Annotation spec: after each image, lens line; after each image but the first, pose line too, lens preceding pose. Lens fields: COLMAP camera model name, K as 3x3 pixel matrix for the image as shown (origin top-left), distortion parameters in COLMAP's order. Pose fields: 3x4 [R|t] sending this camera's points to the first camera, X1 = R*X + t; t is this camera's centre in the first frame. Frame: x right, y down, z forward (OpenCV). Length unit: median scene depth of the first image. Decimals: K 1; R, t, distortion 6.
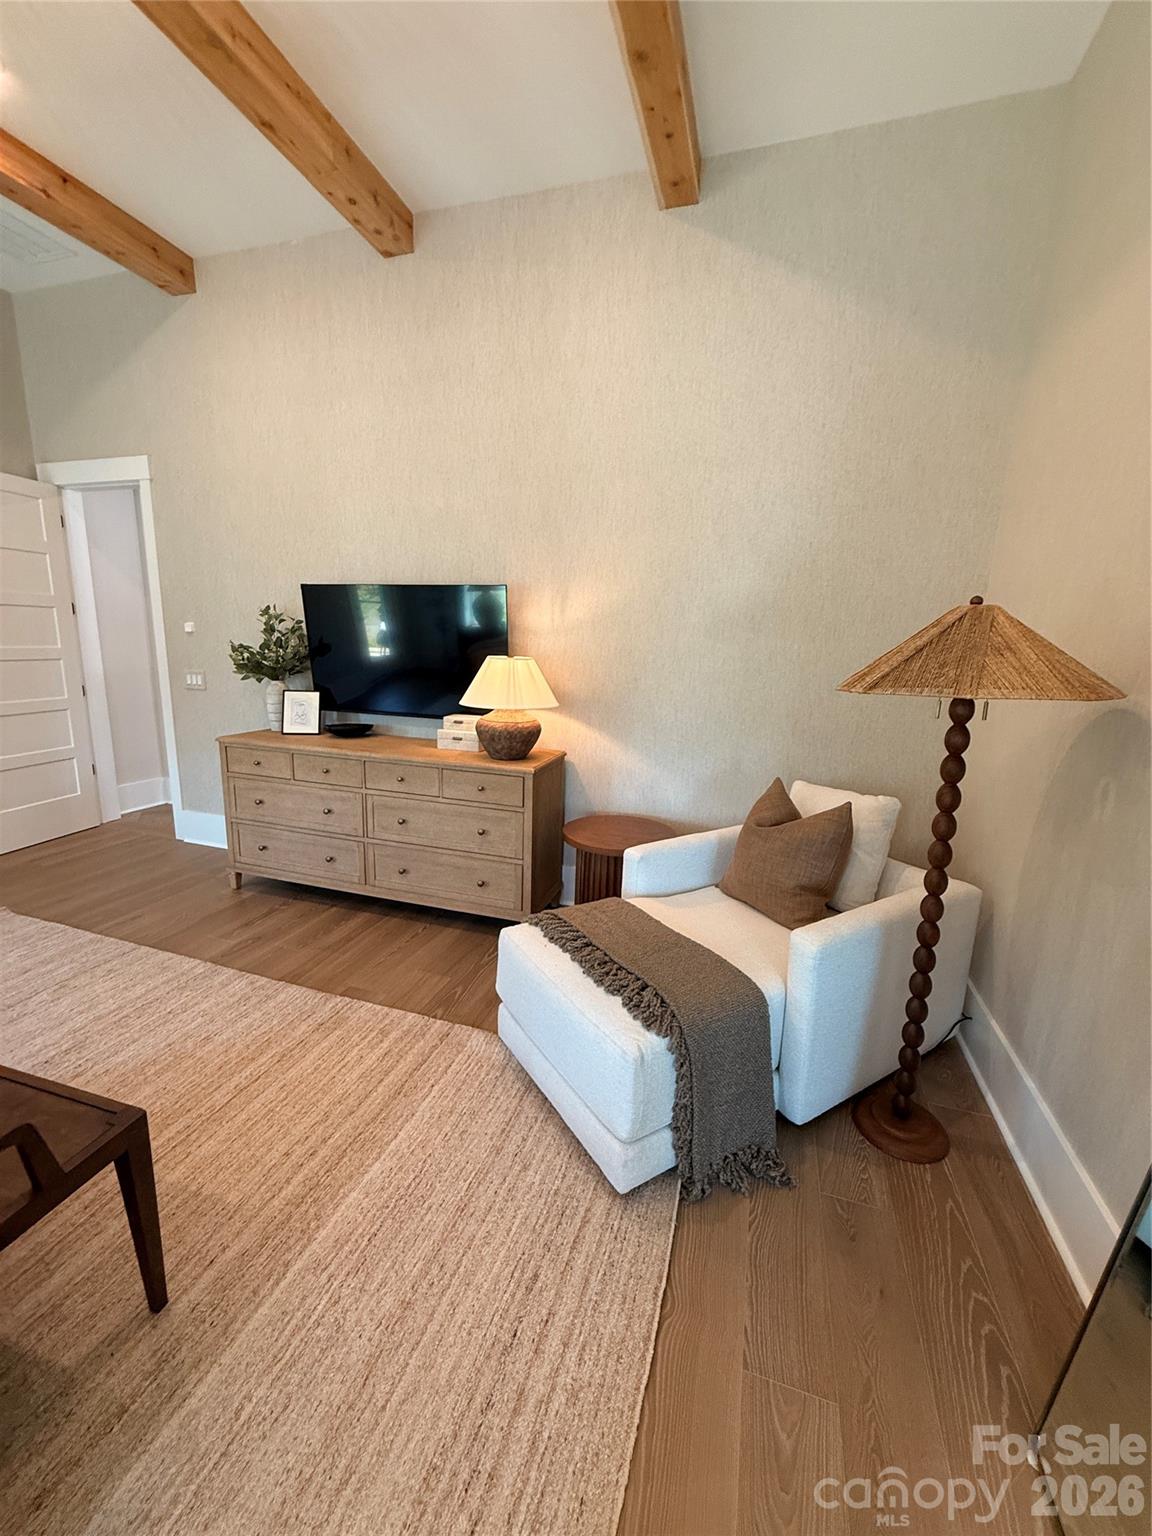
lens RADIAL K [[609.9, 0, 574.0], [0, 609.9, 761.8], [0, 0, 1]] dist [0.001121, -0.000554]
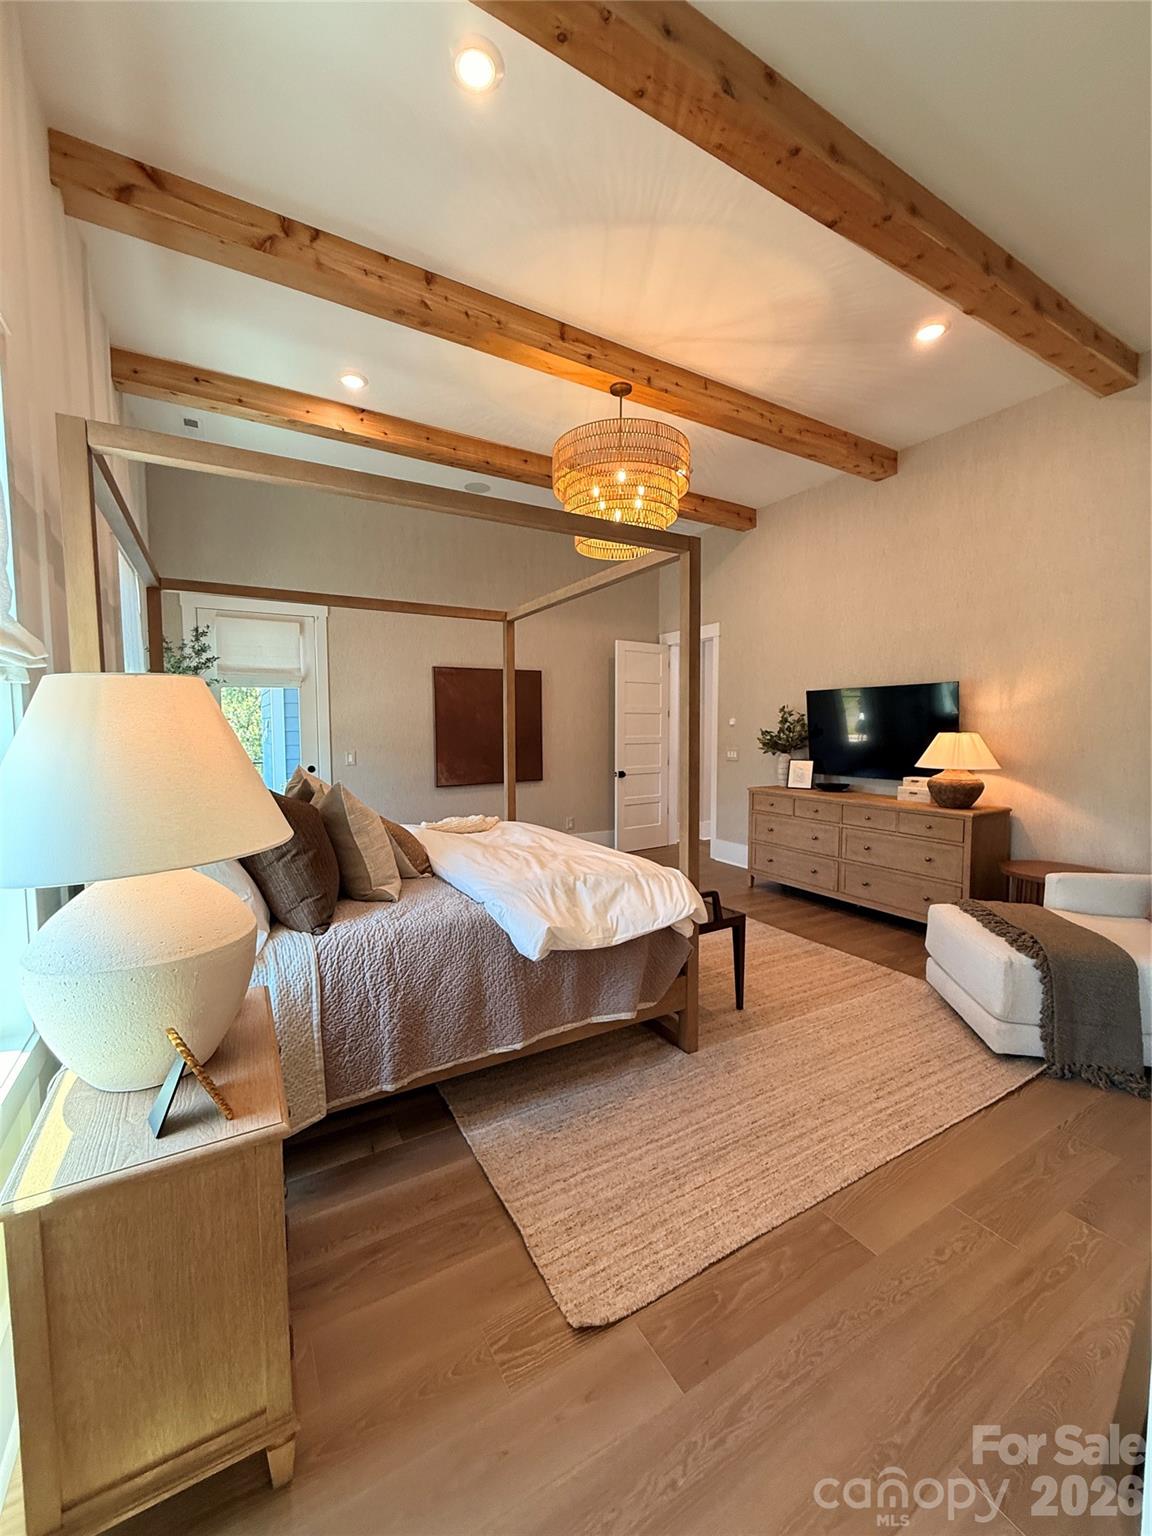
lens RADIAL K [[609.9, 0, 574.8], [0, 609.9, 765.2], [0, 0, 1]] dist [0.001121, -0.000554]
pose [[0.740171, 0.009985, -0.672345, 0.167110], [-0.107539, 0.988778, -0.103703, 0.124008], [0.663764, 0.149061, 0.732938, -0.521182]]
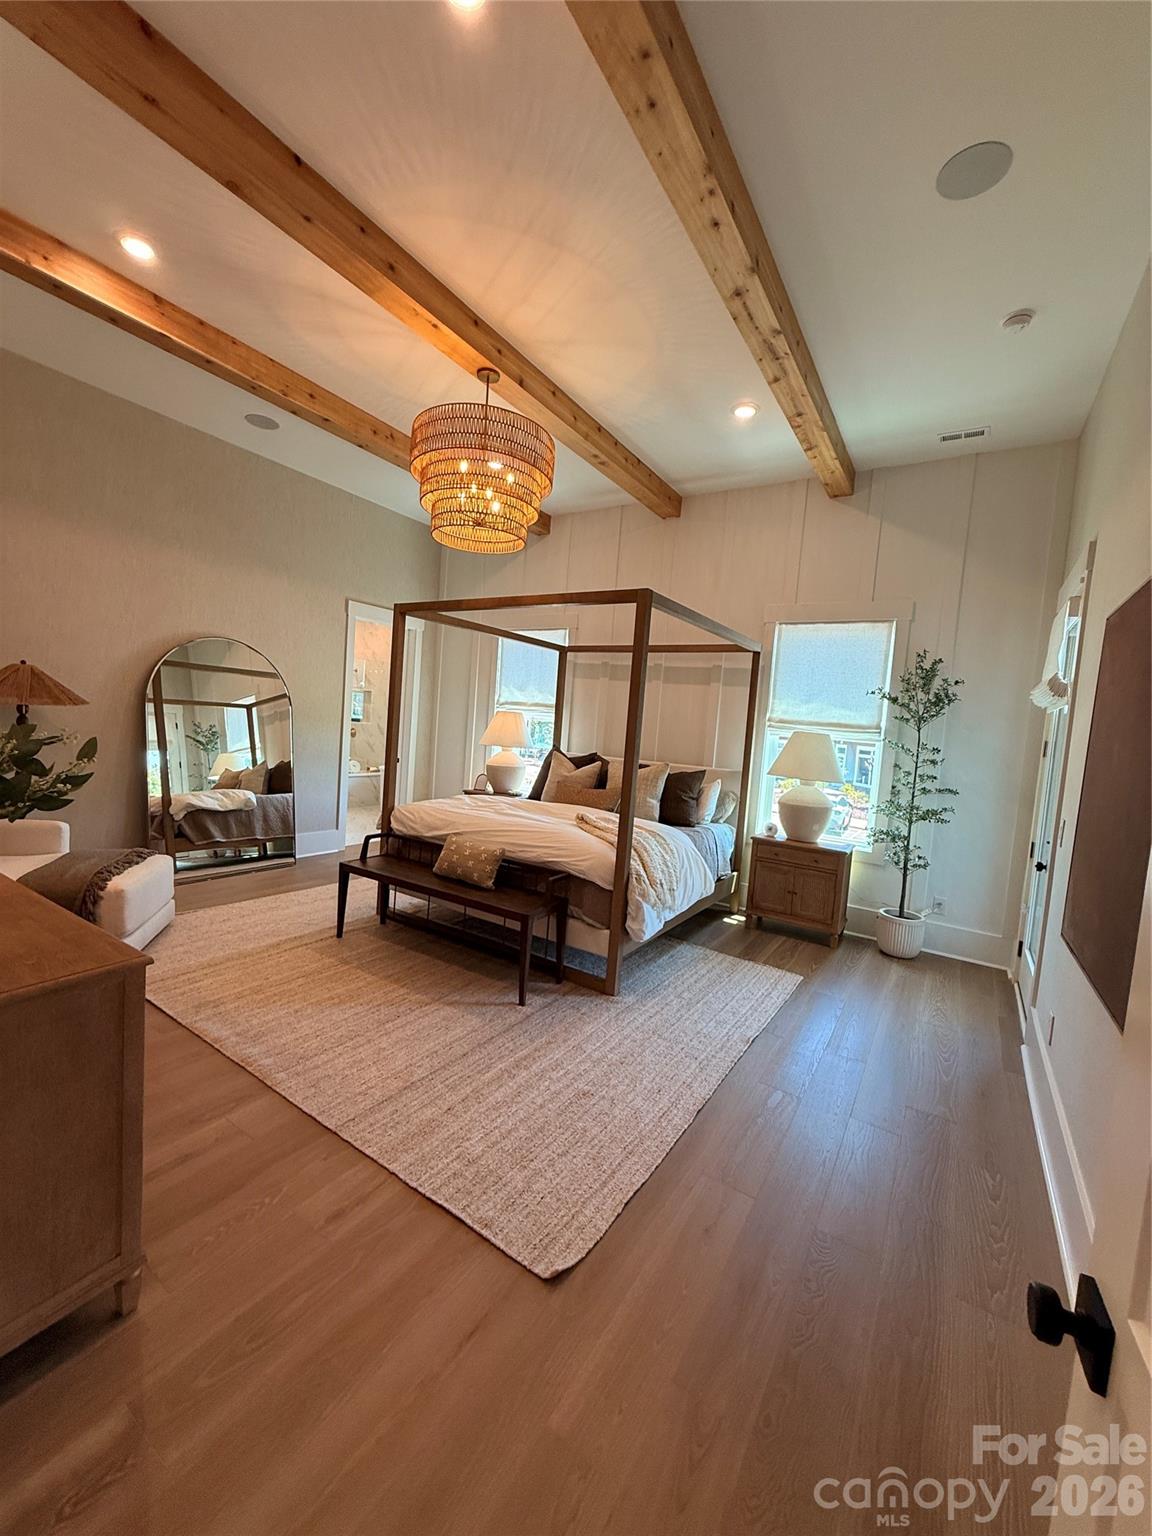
lens RADIAL K [[609.9, 0, 576.0], [0, 609.9, 767.5], [0, 0, 1]] dist [0.001121, -0.000554]
pose [[-0.960837, -0.121089, 0.249257, -1.012103], [-0.048691, 0.959256, 0.278311, -0.315238], [-0.272801, 0.255275, -0.927585, 1.347248]]
